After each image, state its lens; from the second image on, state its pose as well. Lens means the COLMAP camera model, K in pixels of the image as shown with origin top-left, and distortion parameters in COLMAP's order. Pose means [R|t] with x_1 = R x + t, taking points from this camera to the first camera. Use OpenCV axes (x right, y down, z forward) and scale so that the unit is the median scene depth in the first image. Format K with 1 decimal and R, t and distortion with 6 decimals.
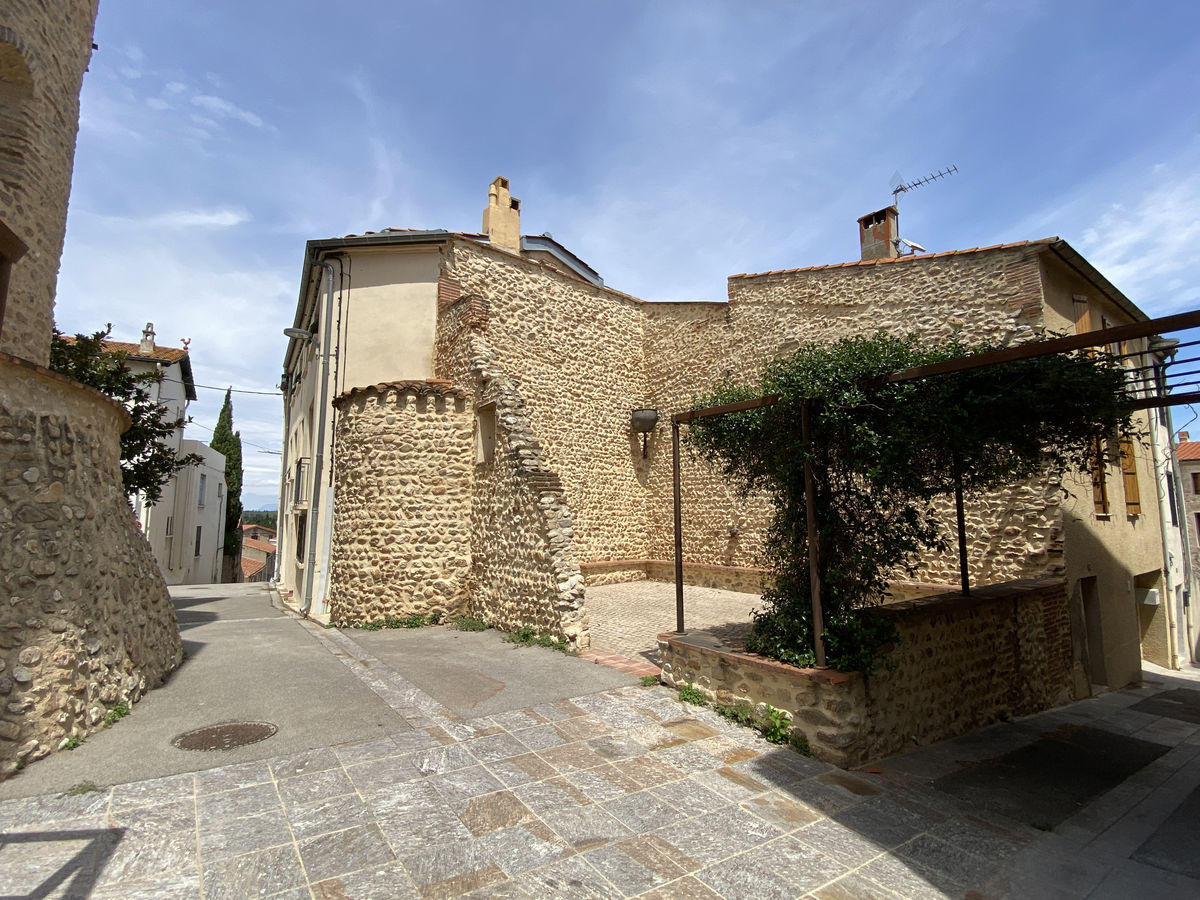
lens RADIAL K [[550.3, 0, 600.0], [0, 550.3, 450.0], [0, 0, 1]] dist [0.039516, -0.032411]
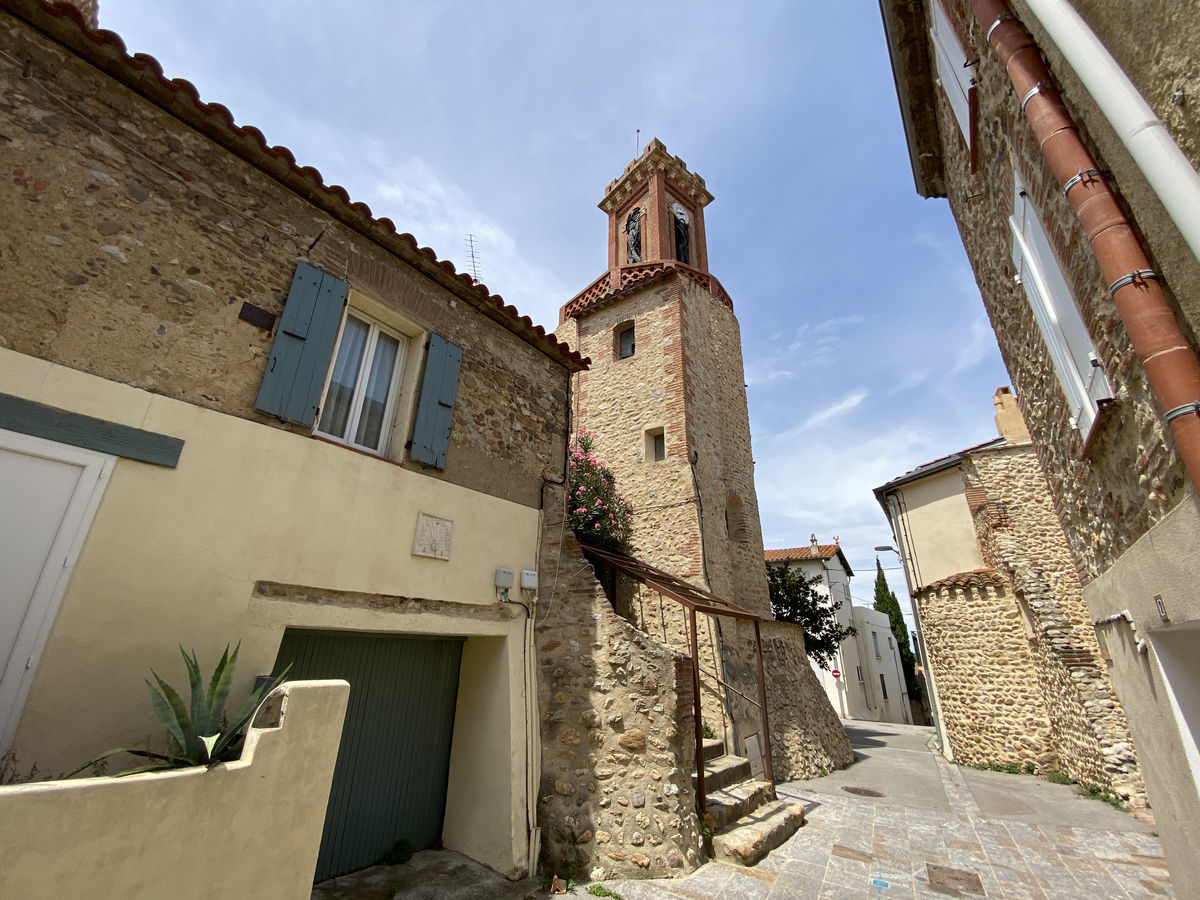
lens RADIAL K [[489.6, 0, 600.0], [0, 489.6, 450.0], [0, 0, 1]] dist [0.015310, -0.017532]
pose [[0.427198, -0.338696, -0.838324, 0.458198], [0.090301, 0.938534, -0.333166, -0.099485], [0.899637, 0.066626, 0.431525, -0.412026]]
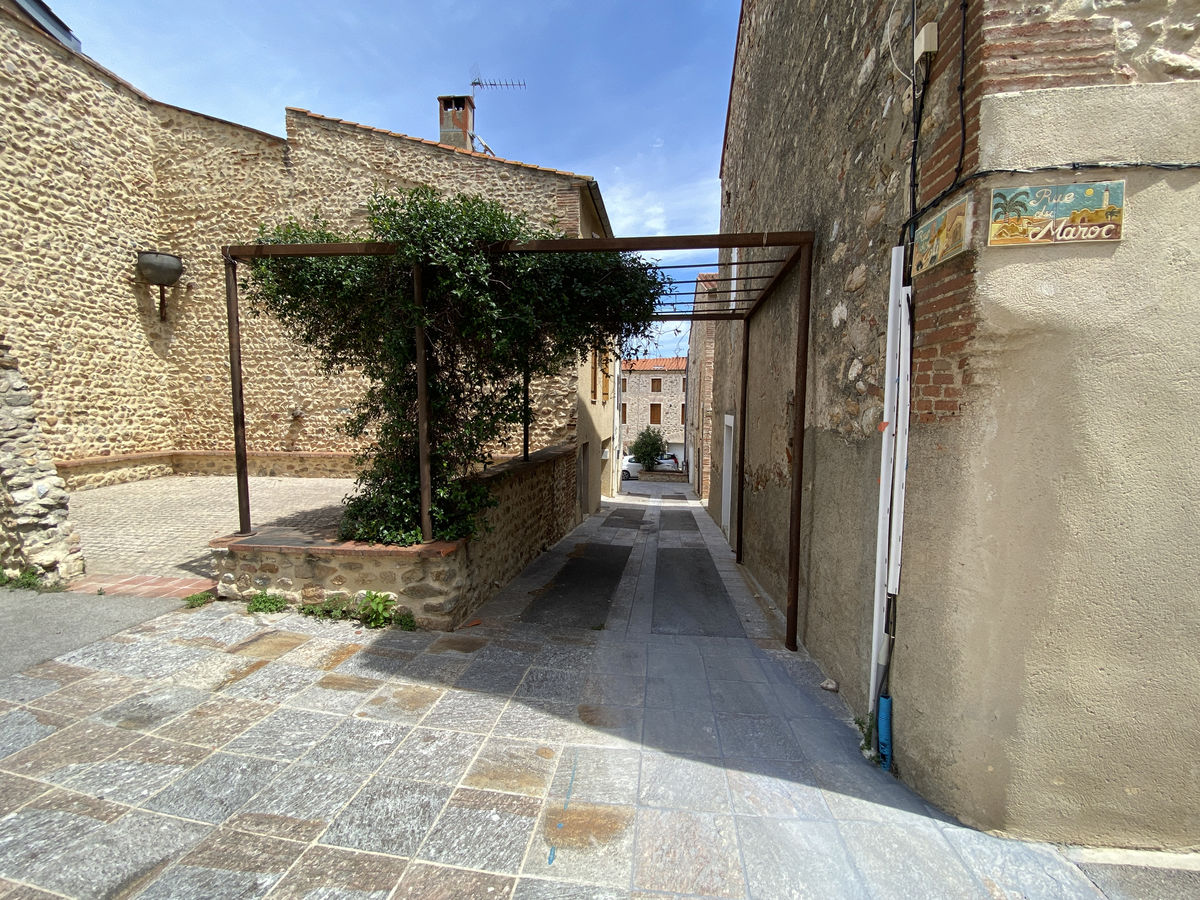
lens RADIAL K [[489.6, 0, 600.0], [0, 489.6, 450.0], [0, 0, 1]] dist [0.015310, -0.017532]
pose [[0.688431, -0.059781, 0.722834, -0.004709], [-0.094047, 0.980826, 0.170689, 0.026917], [-0.719178, -0.185488, 0.669609, 0.112547]]
